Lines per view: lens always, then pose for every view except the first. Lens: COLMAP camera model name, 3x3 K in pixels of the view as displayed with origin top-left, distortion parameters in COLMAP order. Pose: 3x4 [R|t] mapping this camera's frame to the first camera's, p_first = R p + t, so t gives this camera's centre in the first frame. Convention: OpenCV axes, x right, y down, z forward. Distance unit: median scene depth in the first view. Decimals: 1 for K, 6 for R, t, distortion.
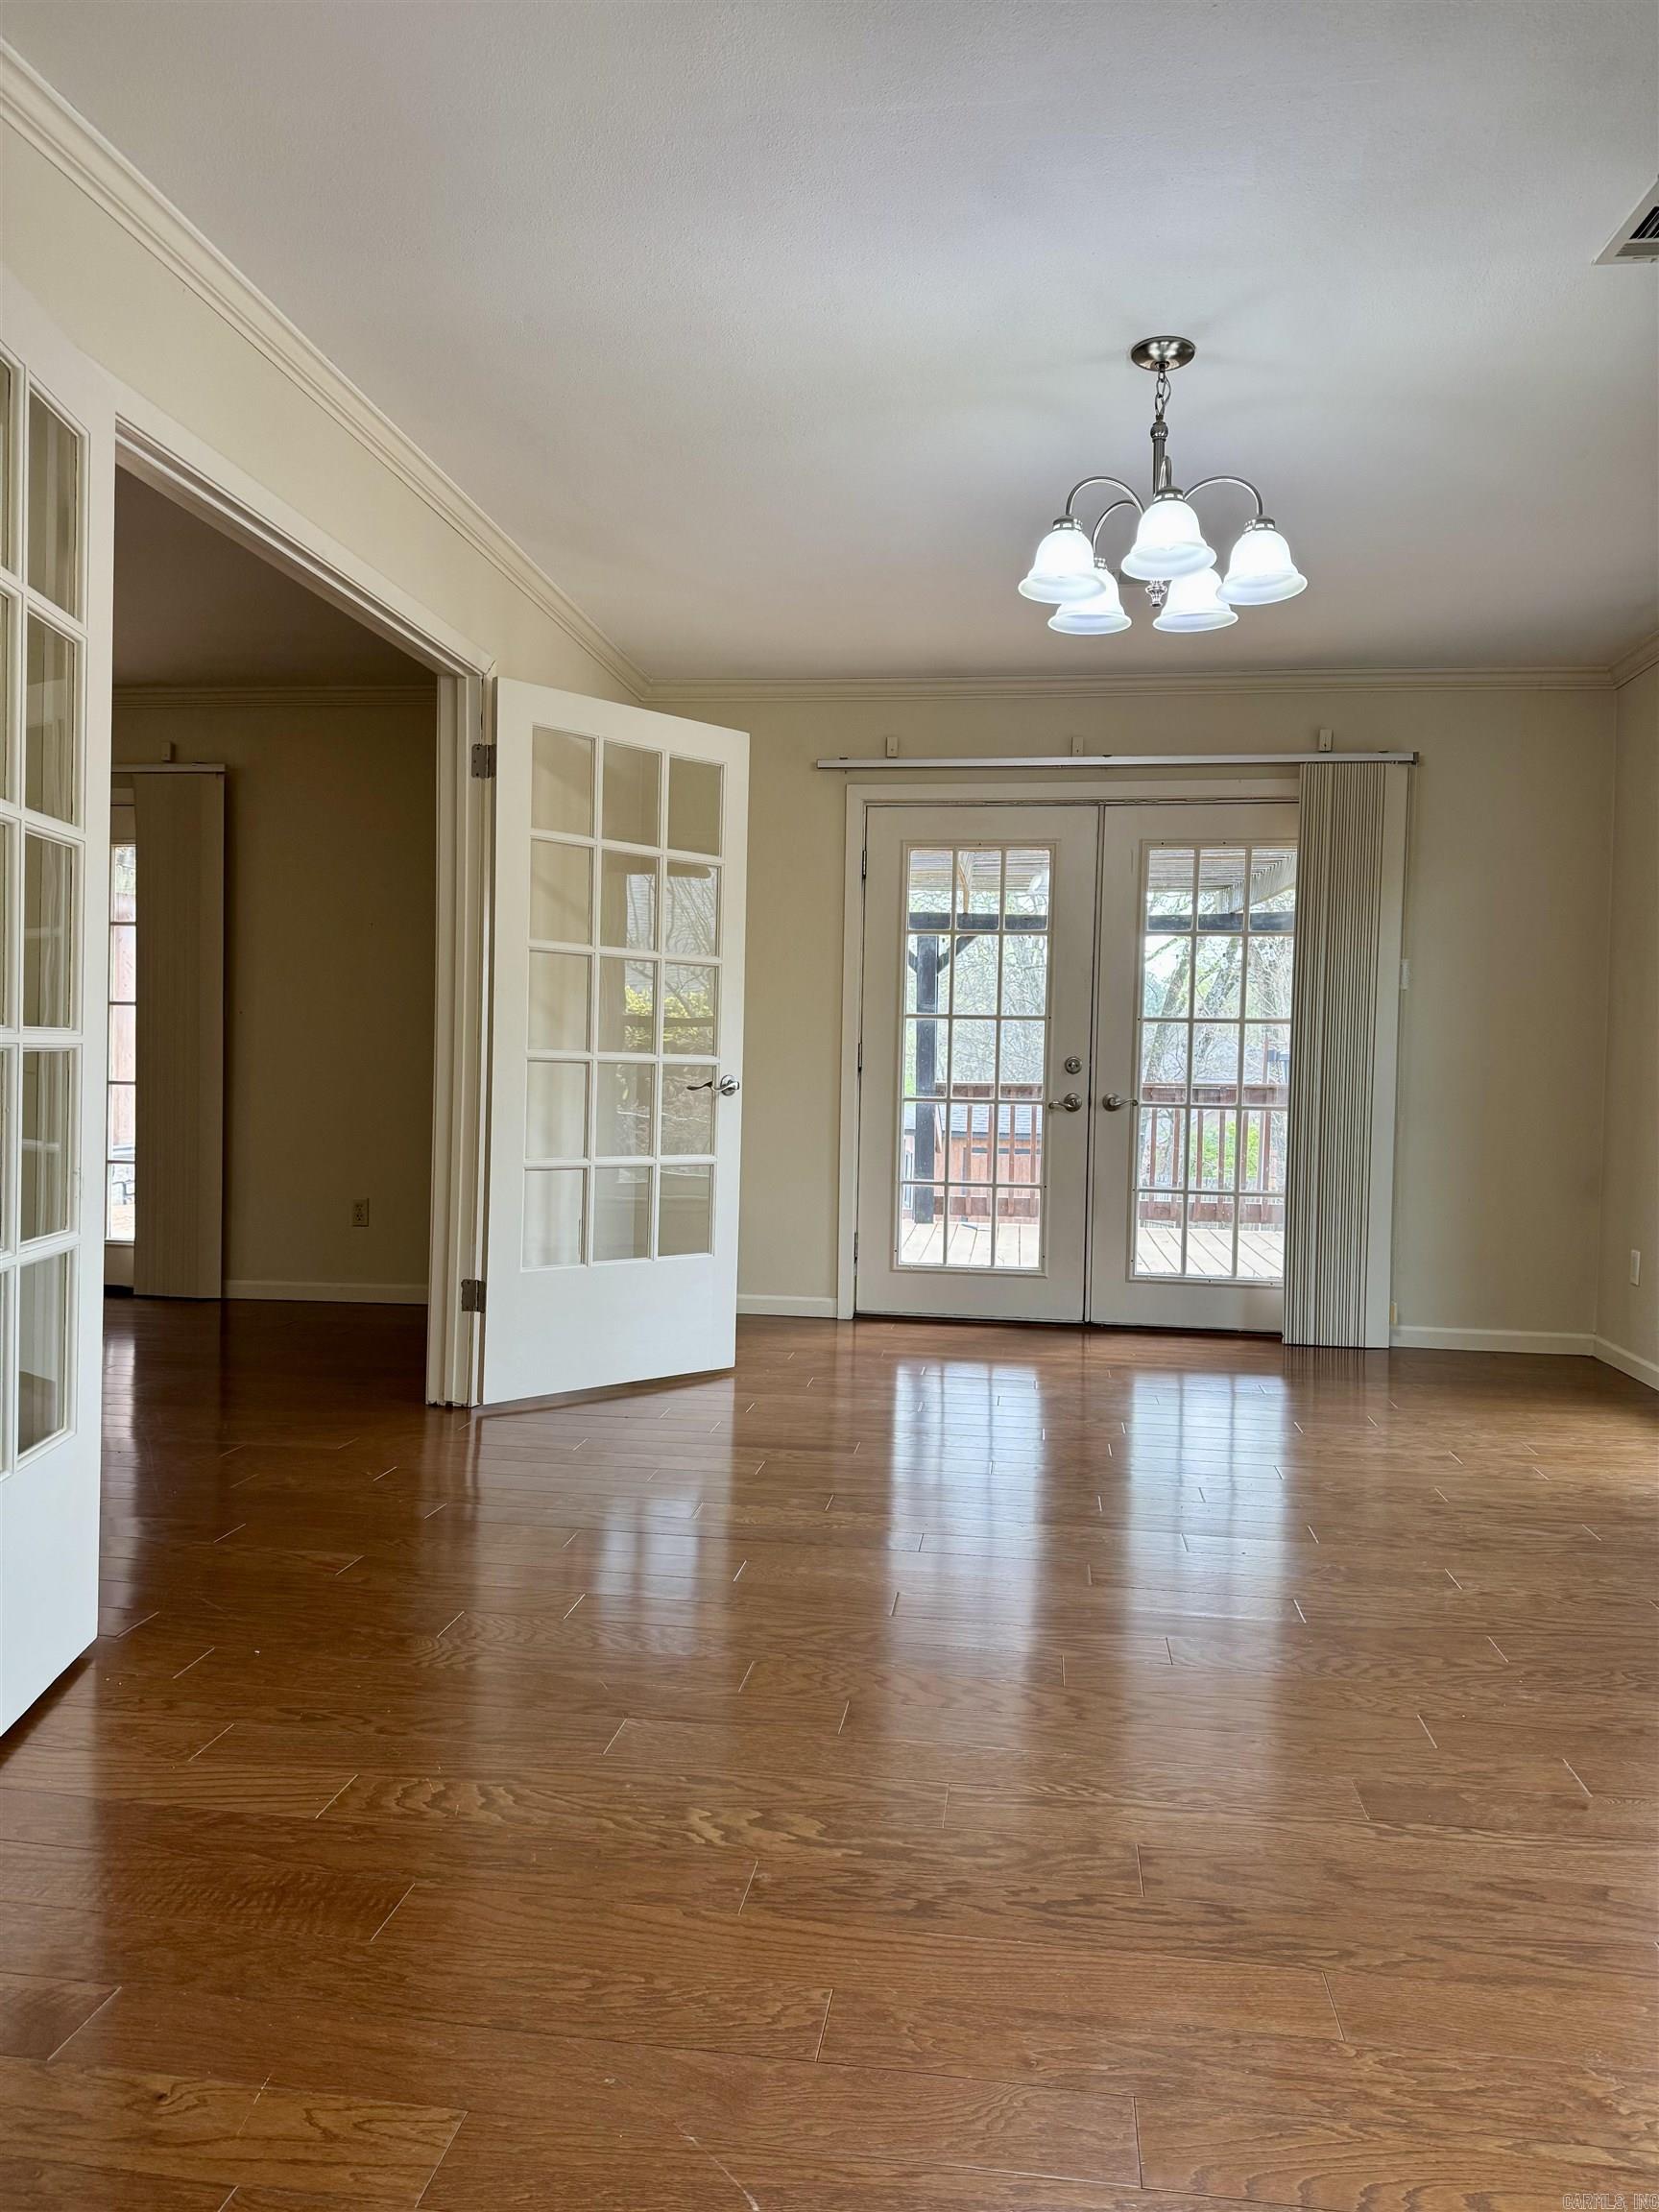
lens RADIAL K [[1556.5, 0, 829.5], [0, 1556.5, 1106.0], [0, 0, 1]] dist [0.157405, -0.241298]
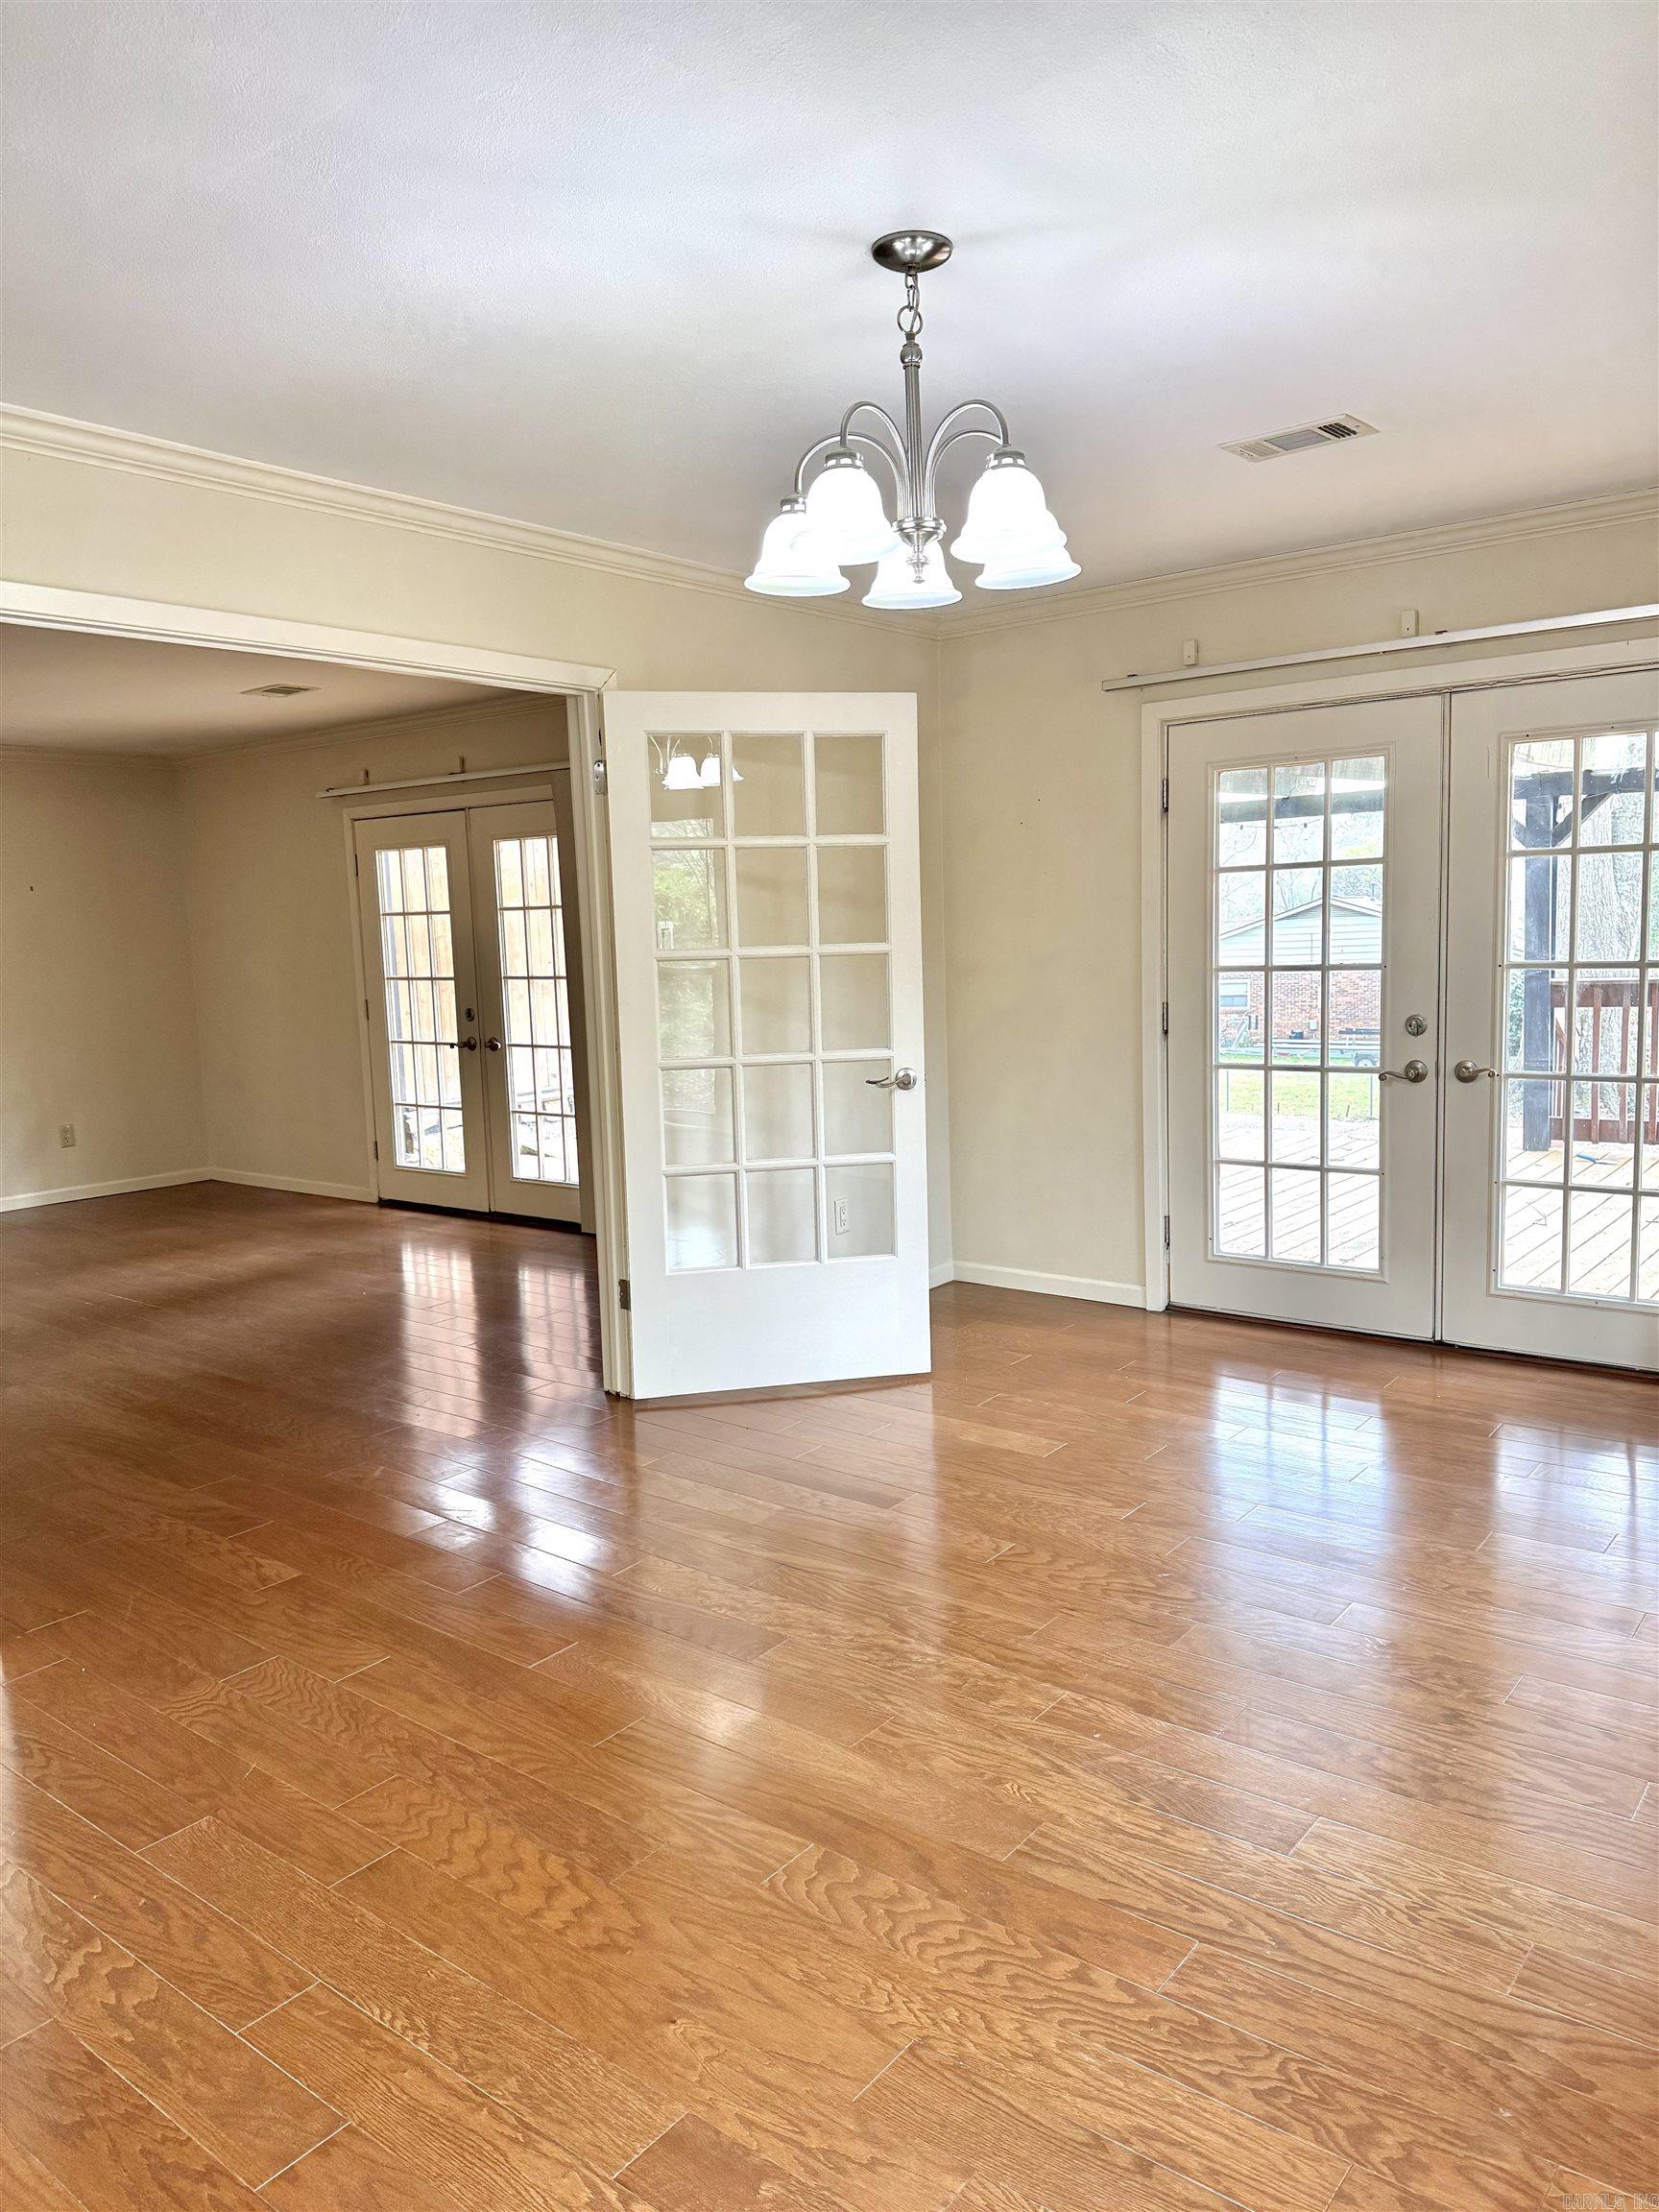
lens RADIAL K [[1559.8, 0, 829.5], [0, 1559.8, 1106.0], [0, 0, 1]] dist [0.061505, -0.080593]
pose [[0.853199, 0.011559, -0.521458, 0.327461], [0.040449, 0.995277, 0.088245, -0.069544], [0.520015, -0.096383, 0.848702, 0.155976]]
